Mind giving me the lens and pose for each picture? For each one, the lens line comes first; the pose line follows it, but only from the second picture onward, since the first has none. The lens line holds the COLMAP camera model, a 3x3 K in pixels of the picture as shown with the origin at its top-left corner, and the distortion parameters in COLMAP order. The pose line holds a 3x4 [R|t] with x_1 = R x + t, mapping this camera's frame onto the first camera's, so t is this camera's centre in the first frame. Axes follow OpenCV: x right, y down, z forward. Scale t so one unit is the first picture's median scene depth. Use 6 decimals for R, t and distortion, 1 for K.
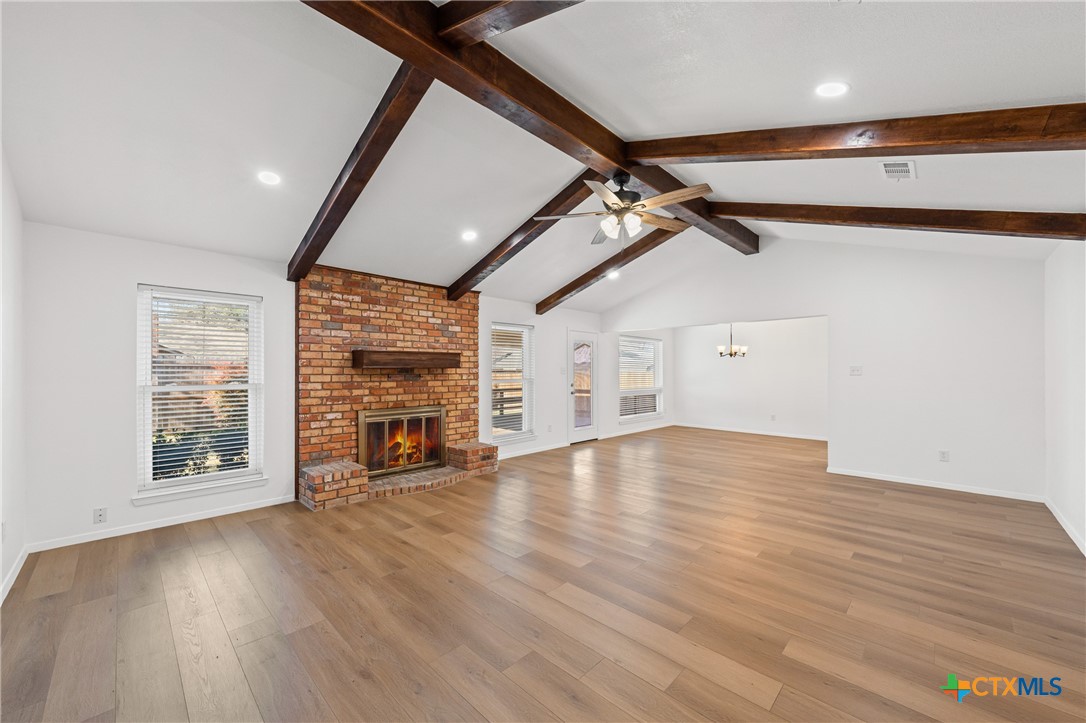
lens RADIAL K [[419.5, 0, 543.0], [0, 419.5, 361.5], [0, 0, 1]] dist [0.000861, 0.000145]
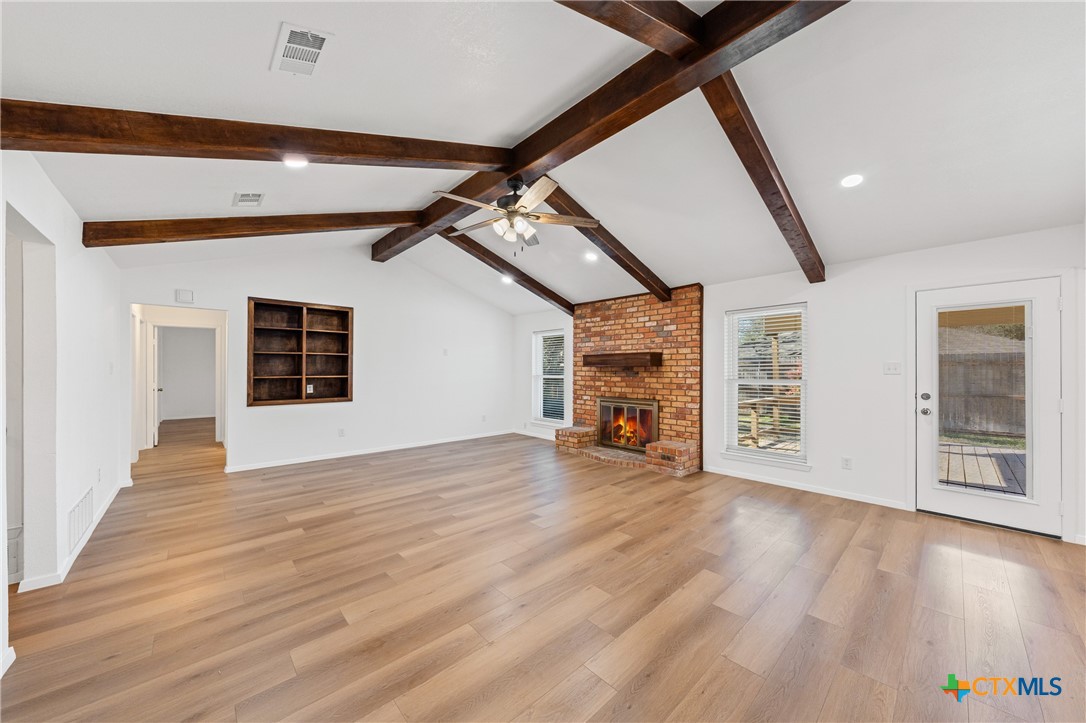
lens RADIAL K [[381.5, 0, 543.0], [0, 381.5, 361.5], [0, 0, 1]] dist [-0.000382, -0.000055]
pose [[-0.063508, -0.021223, -0.997756, 0.818955], [0.019860, 0.999549, -0.022525, 0.021260], [0.997784, -0.021245, -0.063058, 0.823120]]
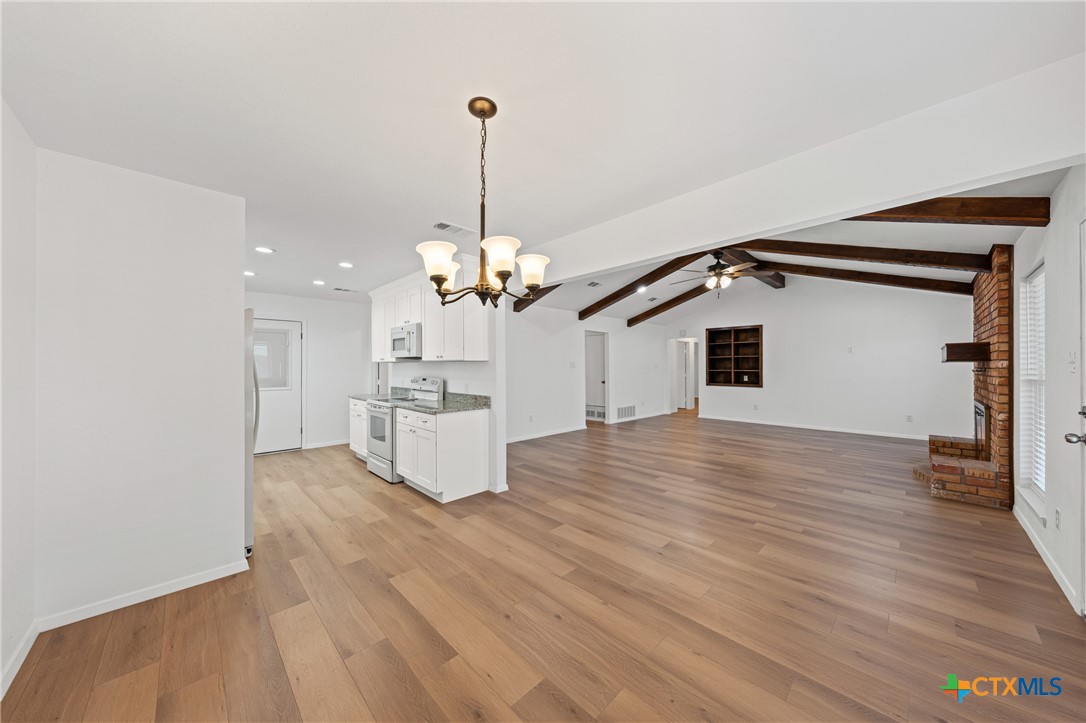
lens RADIAL K [[366.2, 0, 543.0], [0, 366.2, 361.5], [0, 0, 1]] dist [0.000014, 0.000002]
pose [[-0.999071, 0.003459, 0.042945, 0.617815], [0.001961, 0.999390, -0.034867, 0.042297], [-0.043040, -0.034750, -0.998469, 1.852814]]
